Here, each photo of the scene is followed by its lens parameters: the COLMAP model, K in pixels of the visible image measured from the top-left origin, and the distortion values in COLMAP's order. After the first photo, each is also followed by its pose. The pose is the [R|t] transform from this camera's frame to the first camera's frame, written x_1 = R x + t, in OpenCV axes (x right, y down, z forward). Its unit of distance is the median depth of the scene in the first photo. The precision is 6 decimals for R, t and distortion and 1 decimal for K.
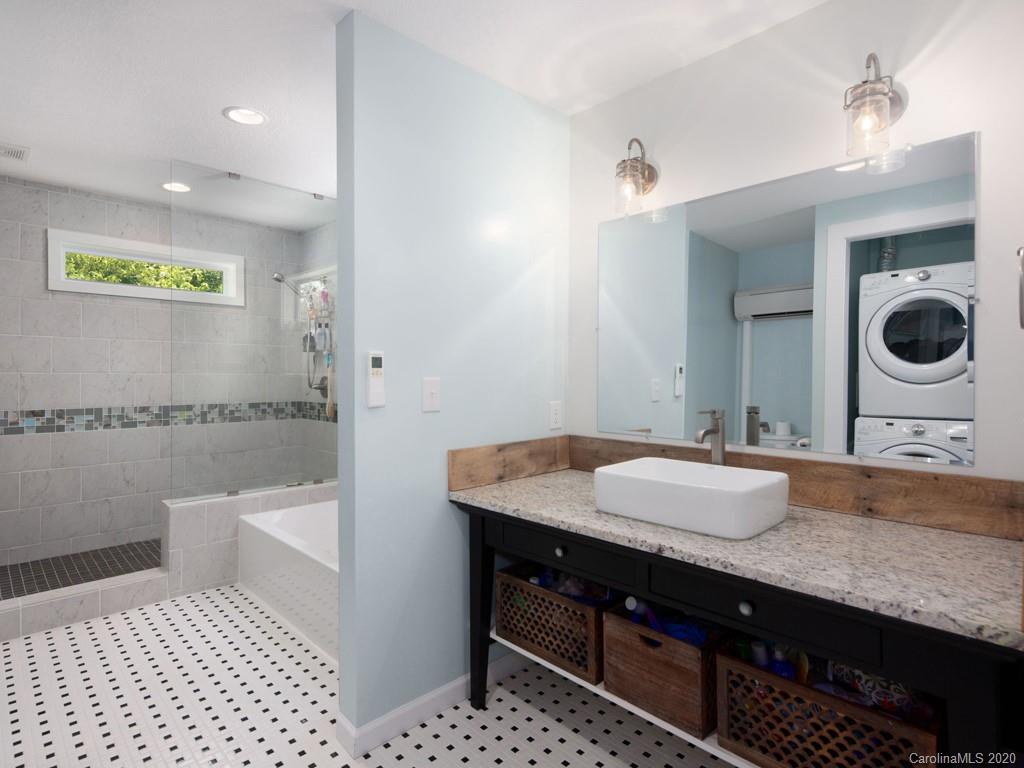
lens RADIAL K [[538.8, 0, 512.0], [0, 538.8, 384.0], [0, 0, 1]] dist [0.000226, 0.000002]
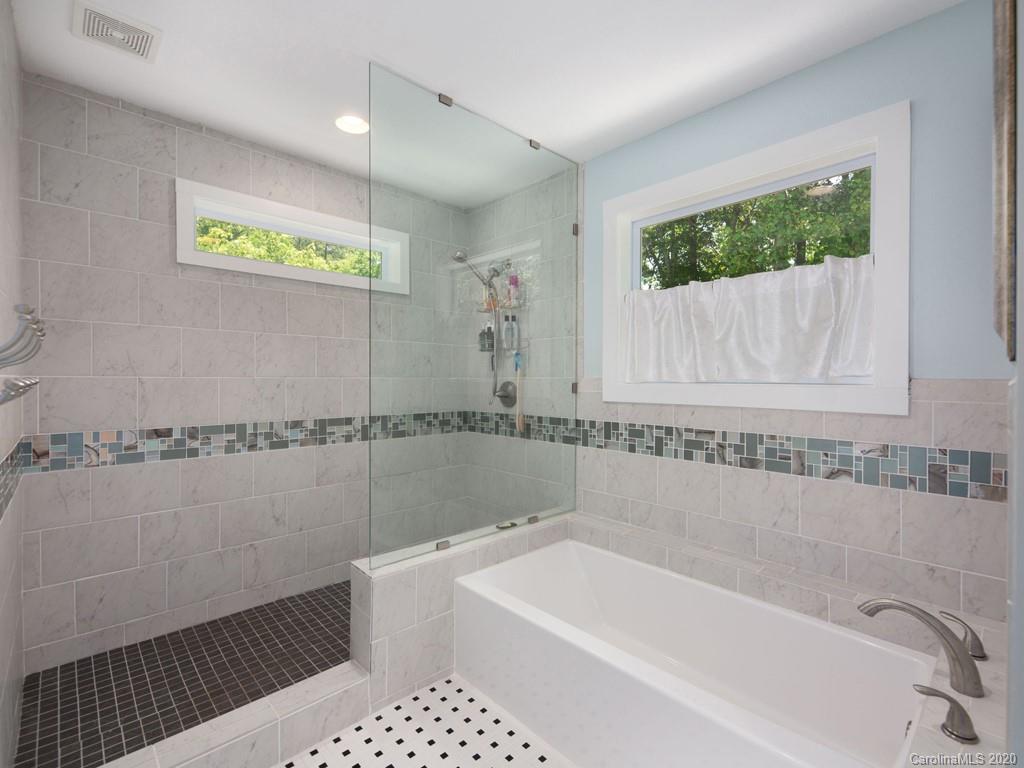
lens RADIAL K [[432.8, 0, 512.9], [0, 432.8, 387.5], [0, 0, 1]] dist [-0.000424, -0.000242]
pose [[0.999838, 0.000915, 0.017961, -0.398413], [-0.000995, 0.999990, 0.004409, -0.008913], [-0.017956, -0.004426, 0.999829, 0.389110]]
